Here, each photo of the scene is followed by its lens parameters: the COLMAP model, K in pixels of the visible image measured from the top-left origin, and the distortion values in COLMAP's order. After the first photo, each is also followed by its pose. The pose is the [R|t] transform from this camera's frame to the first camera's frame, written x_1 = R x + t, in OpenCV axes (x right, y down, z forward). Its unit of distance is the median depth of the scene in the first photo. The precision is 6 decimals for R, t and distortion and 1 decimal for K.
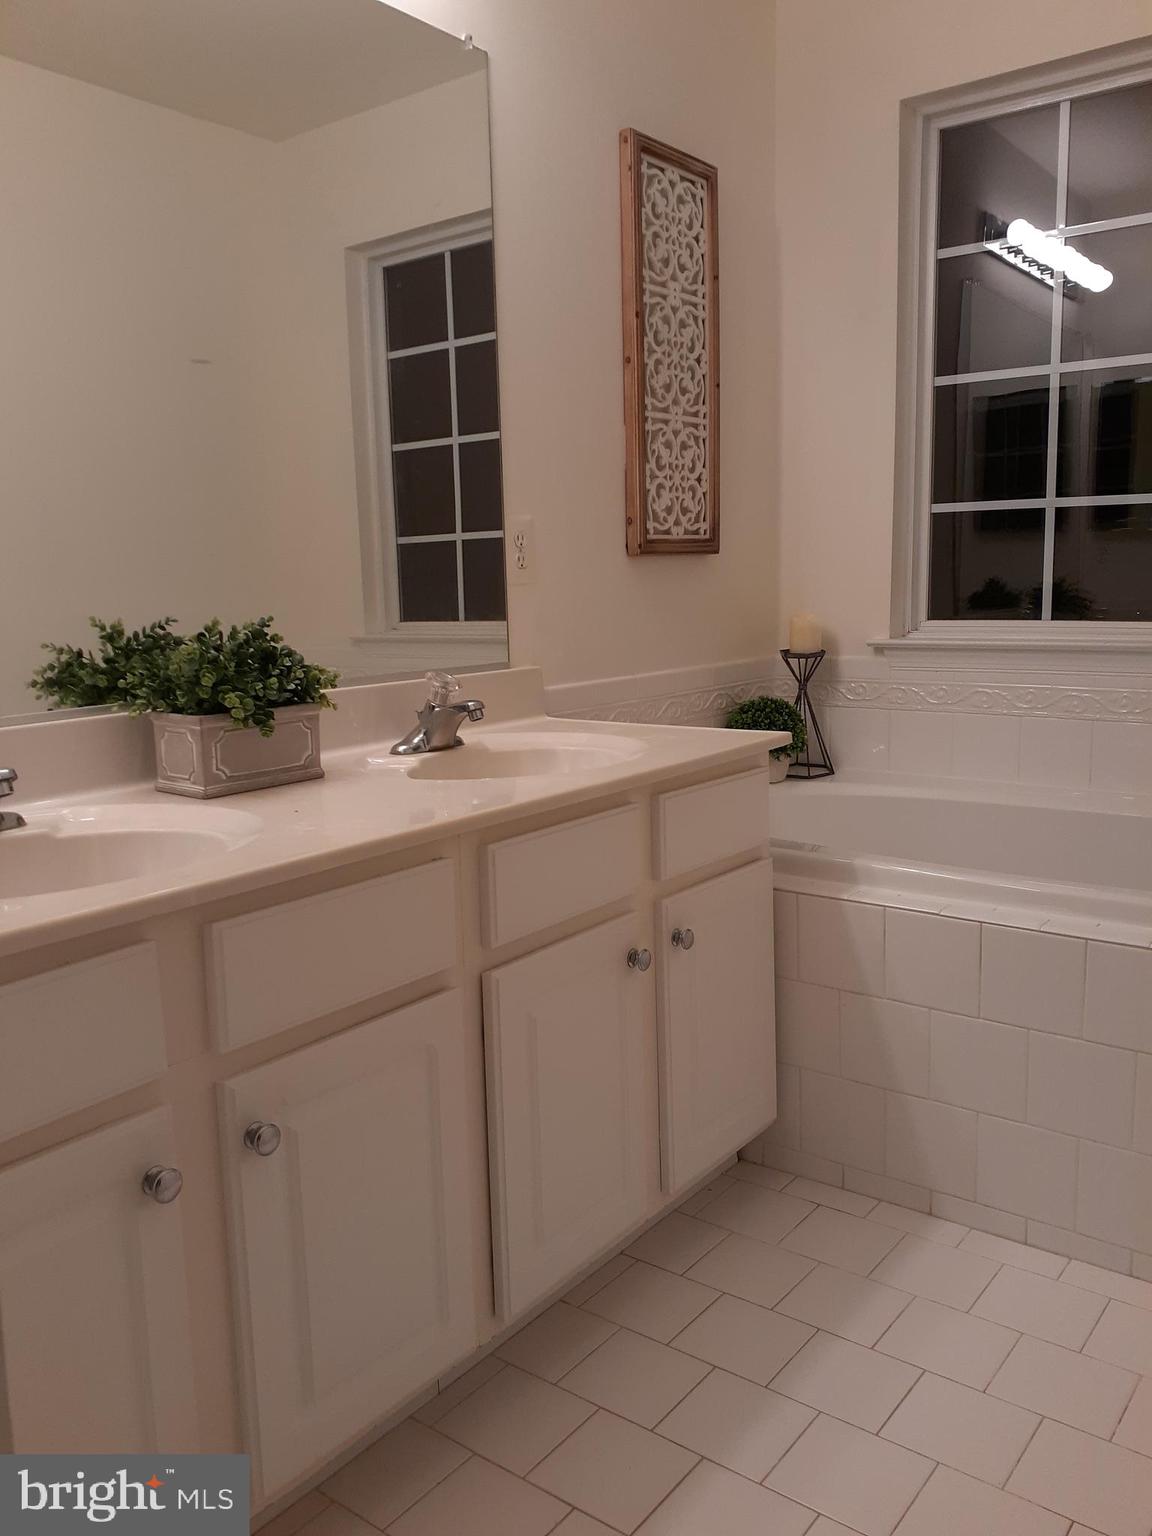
lens RADIAL K [[1210.1, 0, 576.0], [0, 1210.1, 768.0], [0, 0, 1]] dist [0.146394, -0.354341]
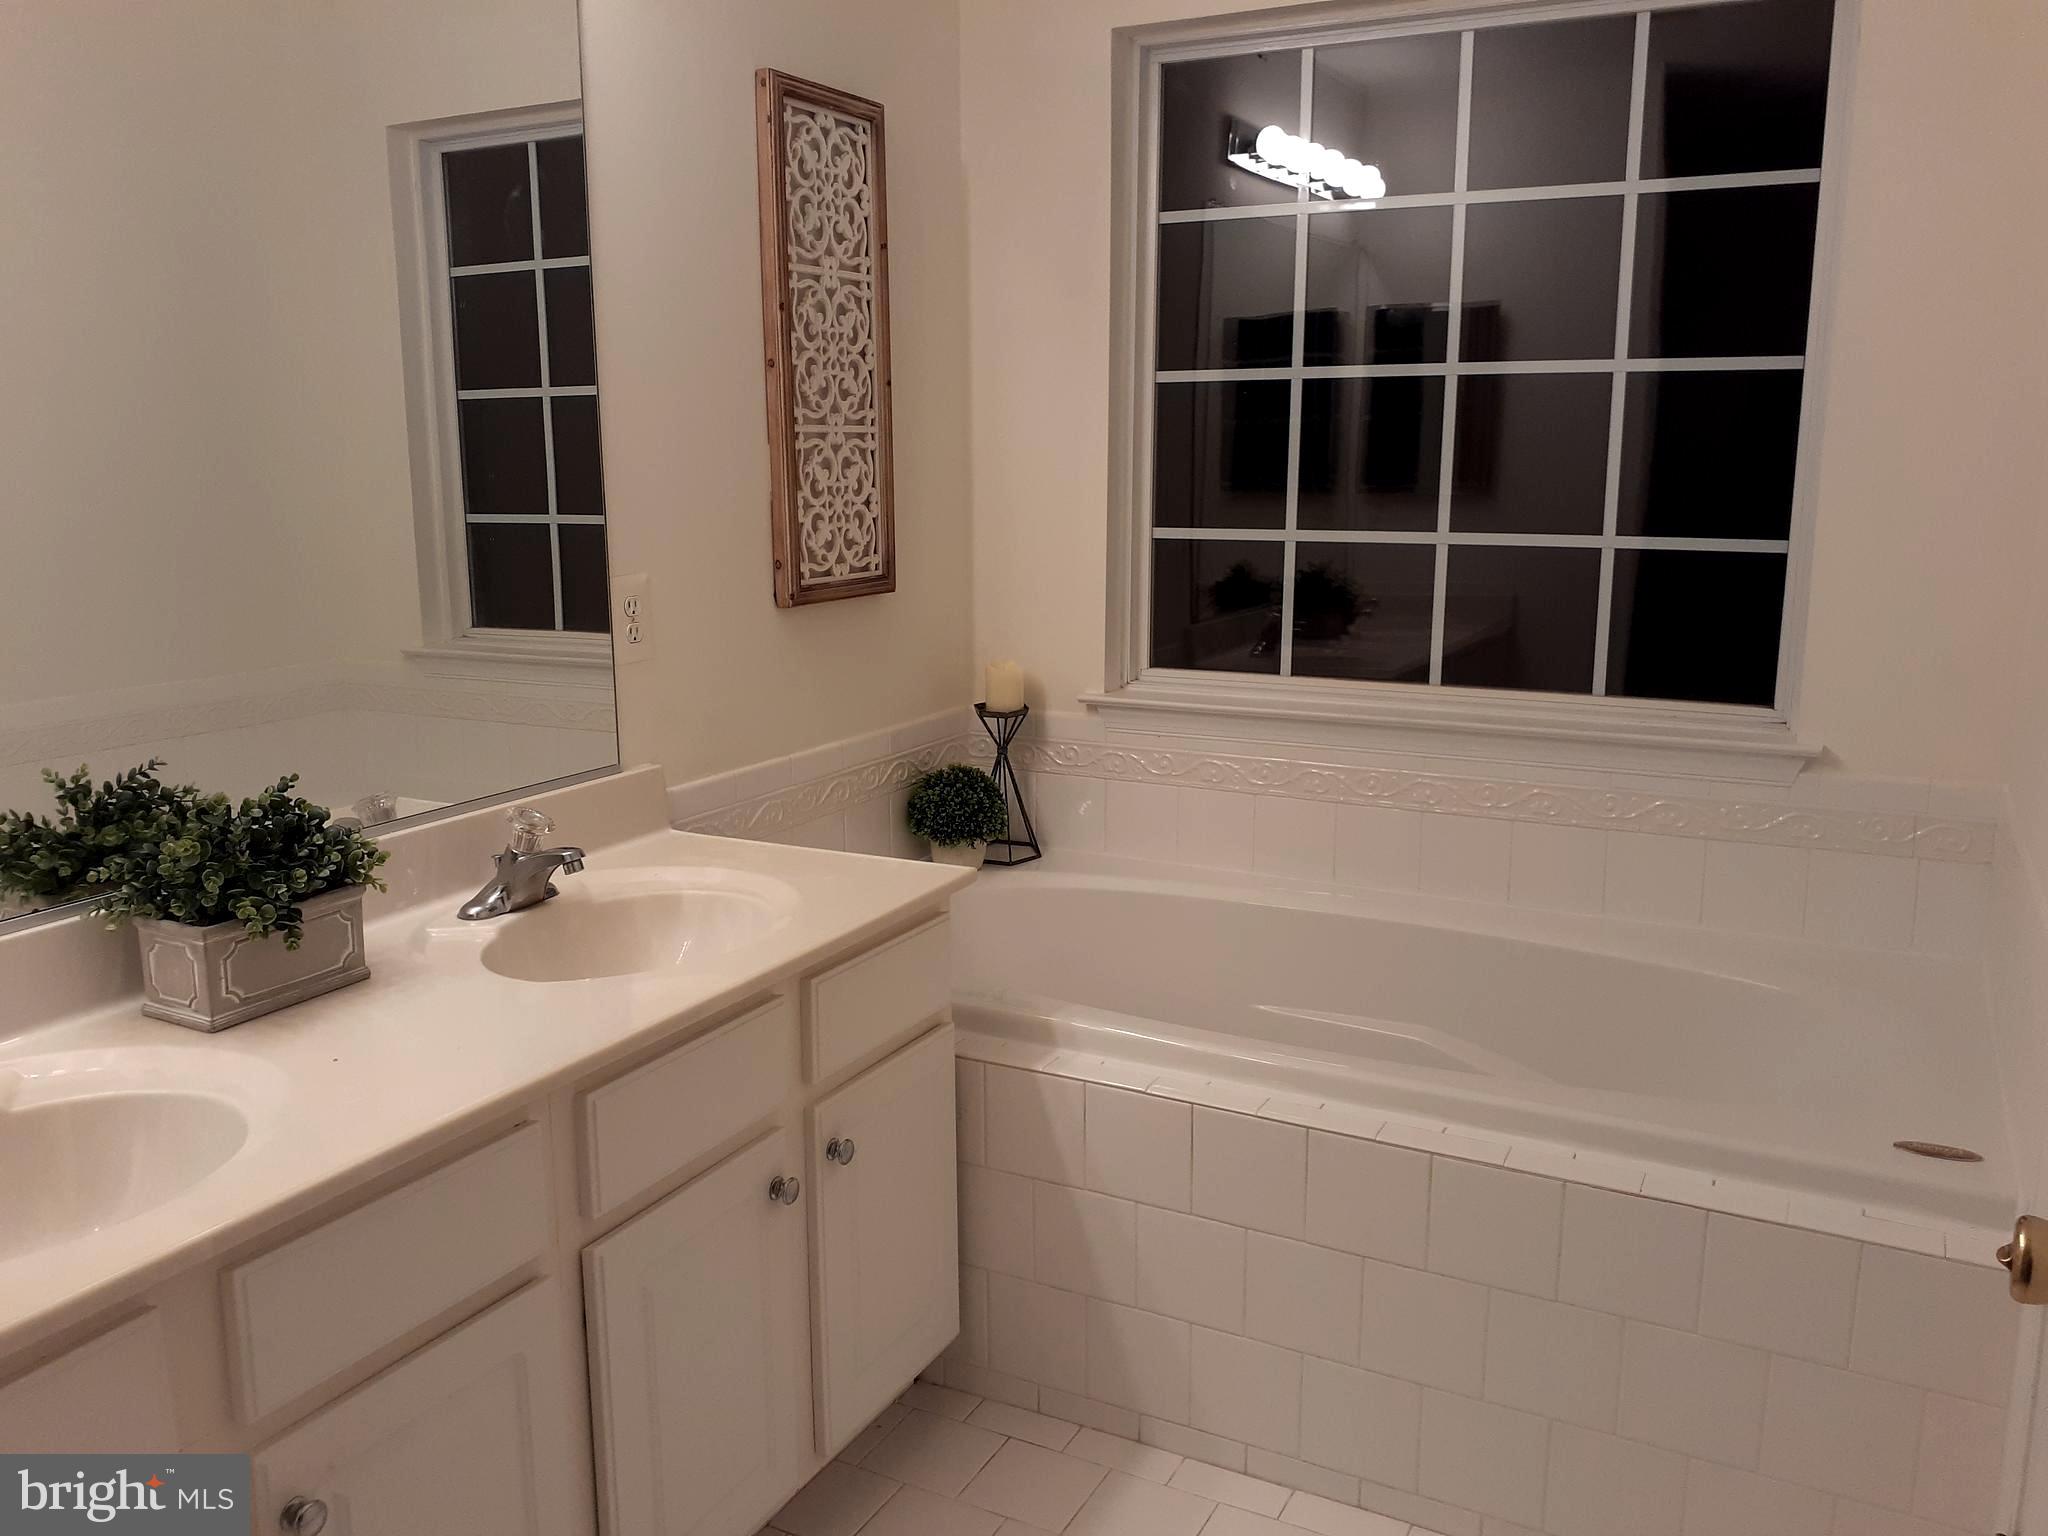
lens RADIAL K [[1613.5, 0, 1024.0], [0, 1613.5, 768.0], [0, 0, 1]] dist [0.146394, -0.354341]
pose [[0.983857, -0.013188, 0.178471, 0.011341], [0.009378, 0.999710, 0.022179, -0.091096], [-0.178712, -0.020147, 0.983695, -0.060992]]
